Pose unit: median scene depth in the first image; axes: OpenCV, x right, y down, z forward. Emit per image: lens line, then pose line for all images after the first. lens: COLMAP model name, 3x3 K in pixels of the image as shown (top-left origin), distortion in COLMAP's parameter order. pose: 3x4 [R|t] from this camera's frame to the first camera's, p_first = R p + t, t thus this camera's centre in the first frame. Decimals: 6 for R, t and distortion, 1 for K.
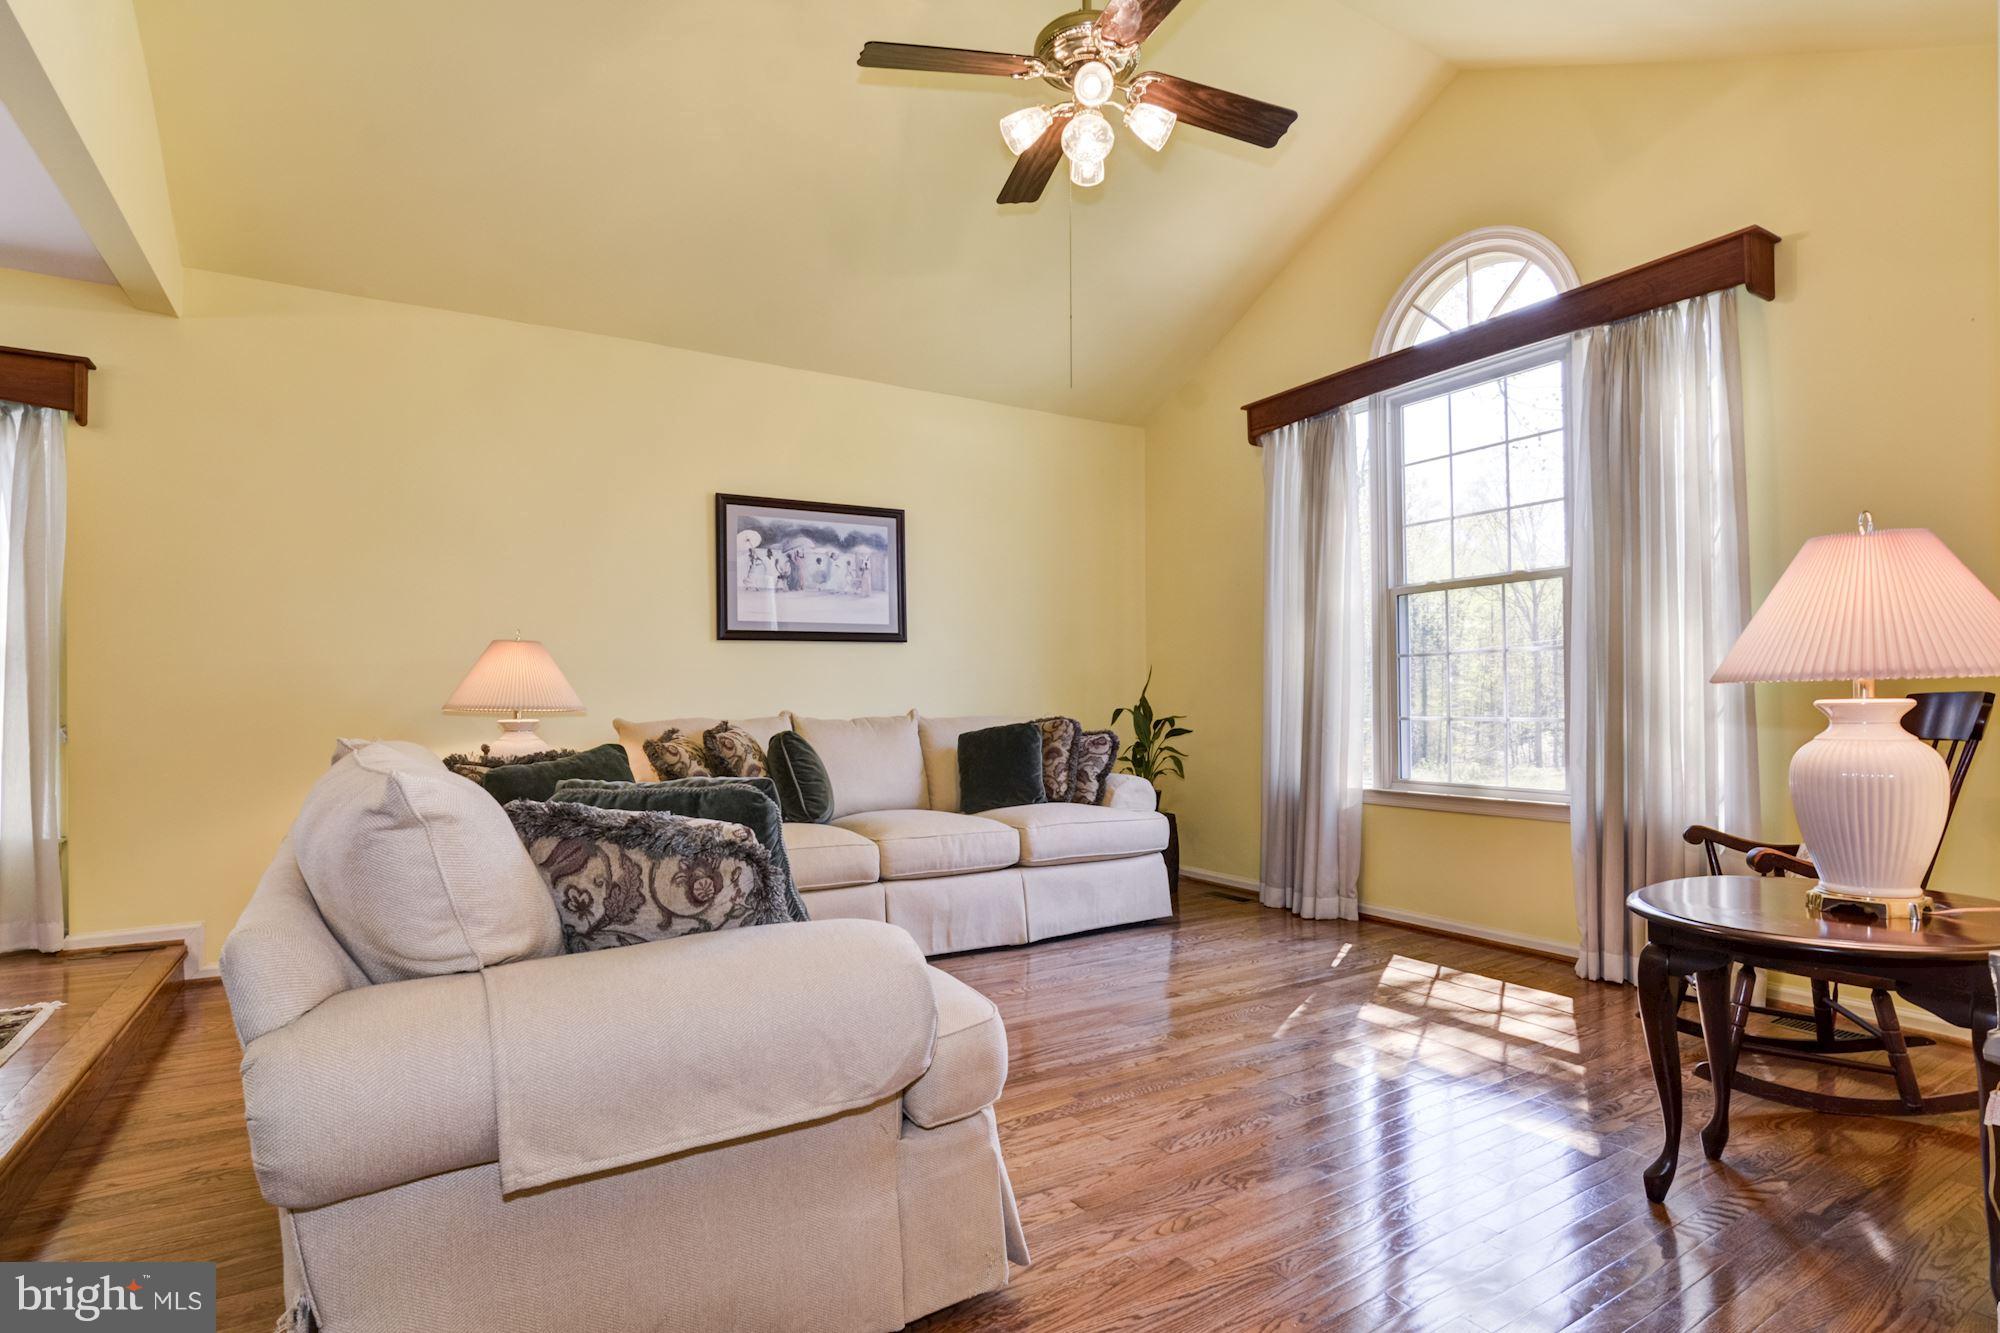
lens RADIAL K [[987.3, 0, 1009.9], [0, 987.3, 681.5], [0, 0, 1]] dist [-0.015551, 0.001179]
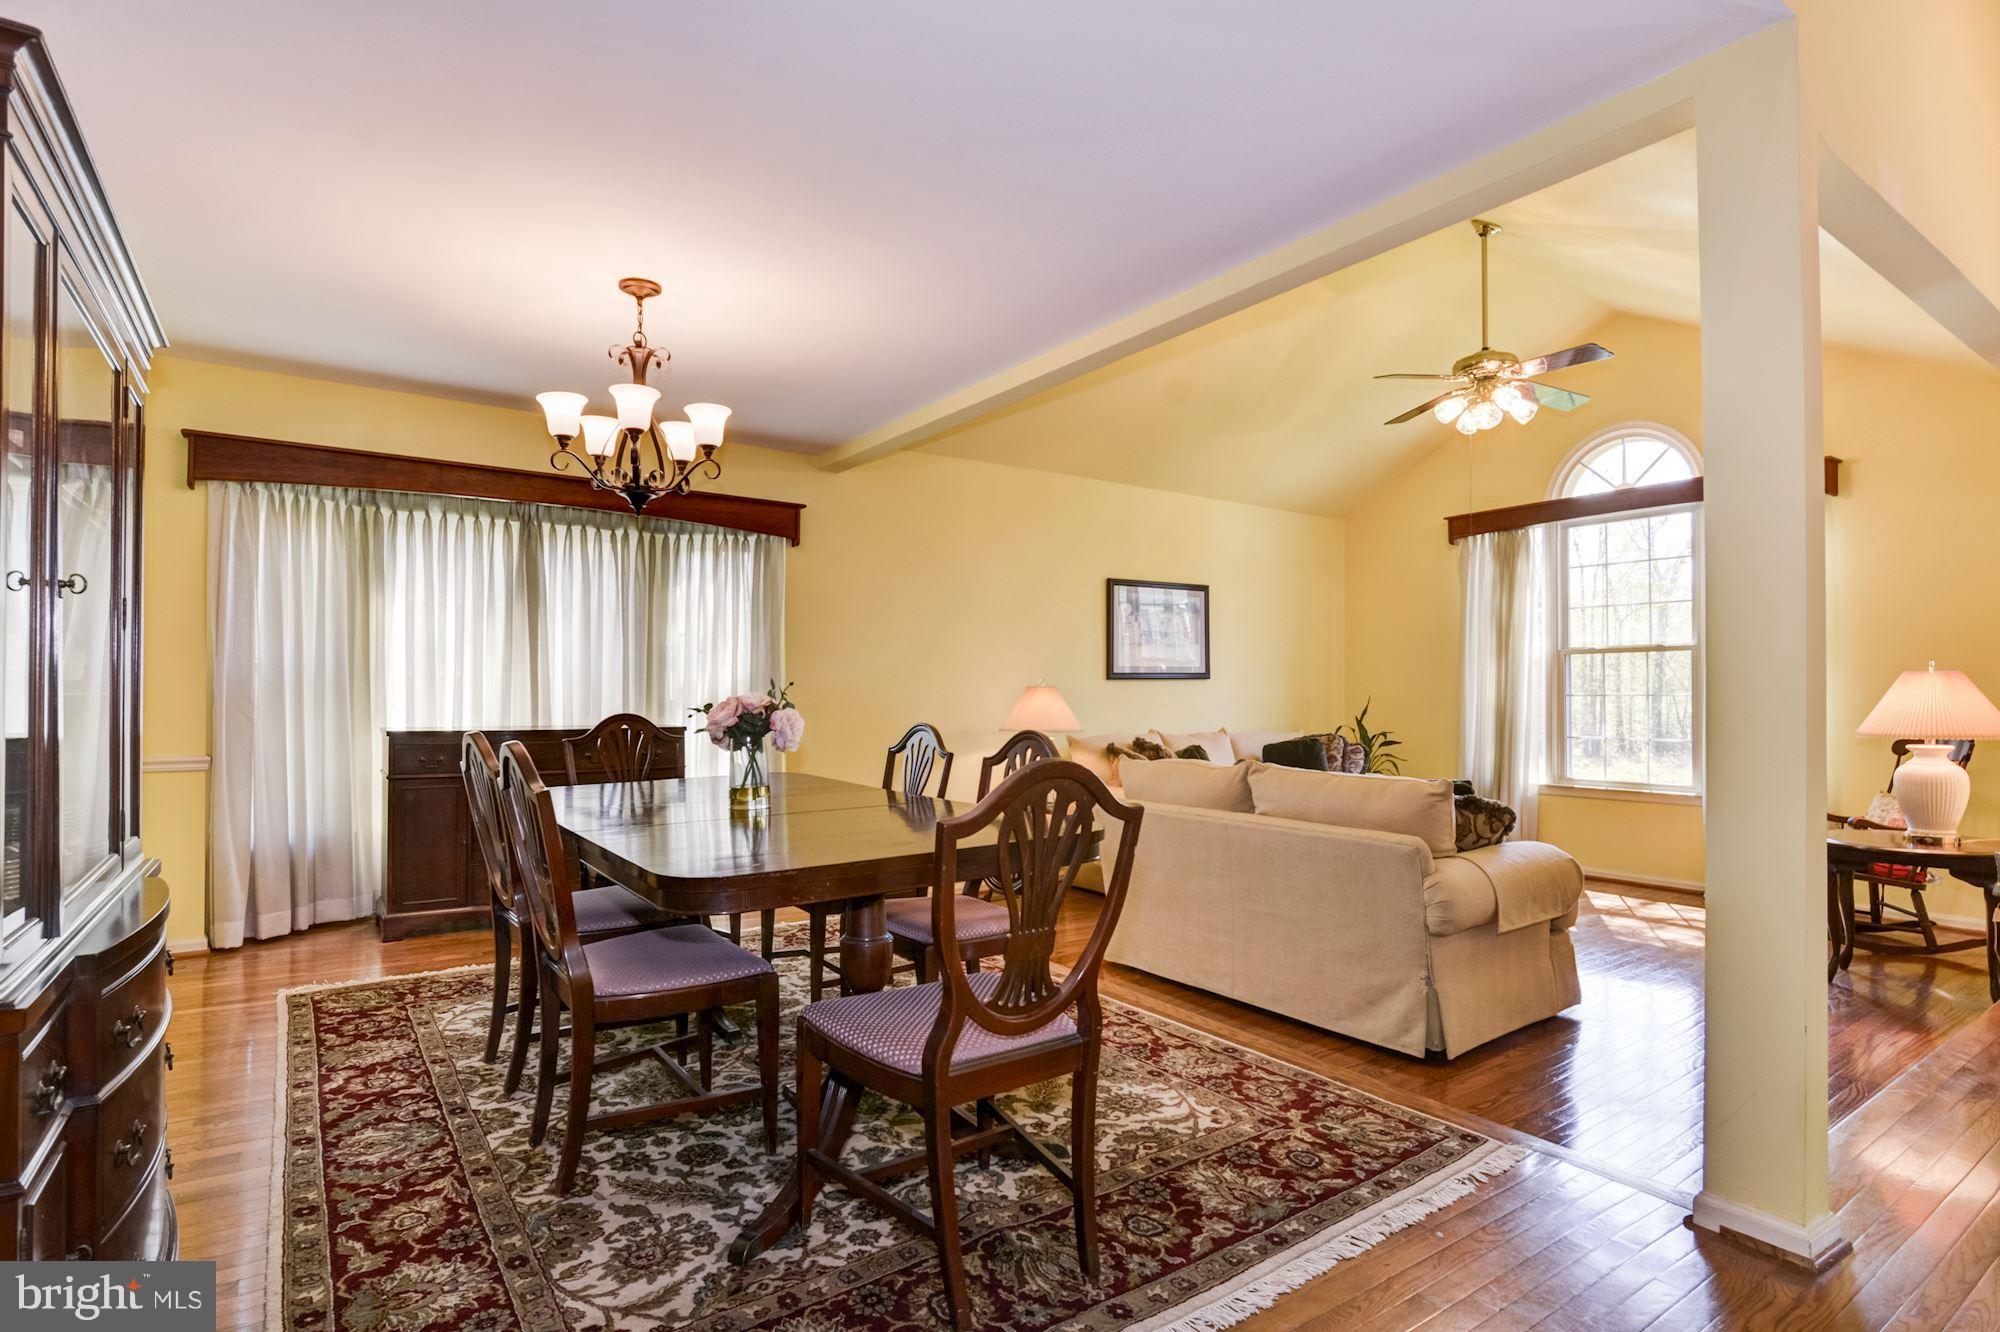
lens RADIAL K [[987.3, 0, 980.6], [0, 987.3, 681.6], [0, 0, 1]] dist [-0.015551, 0.001179]
pose [[0.998760, 0.009917, 0.048784, -0.551366], [-0.010404, 0.999898, 0.009745, -0.050969], [-0.048682, -0.010240, 0.998762, -0.438390]]
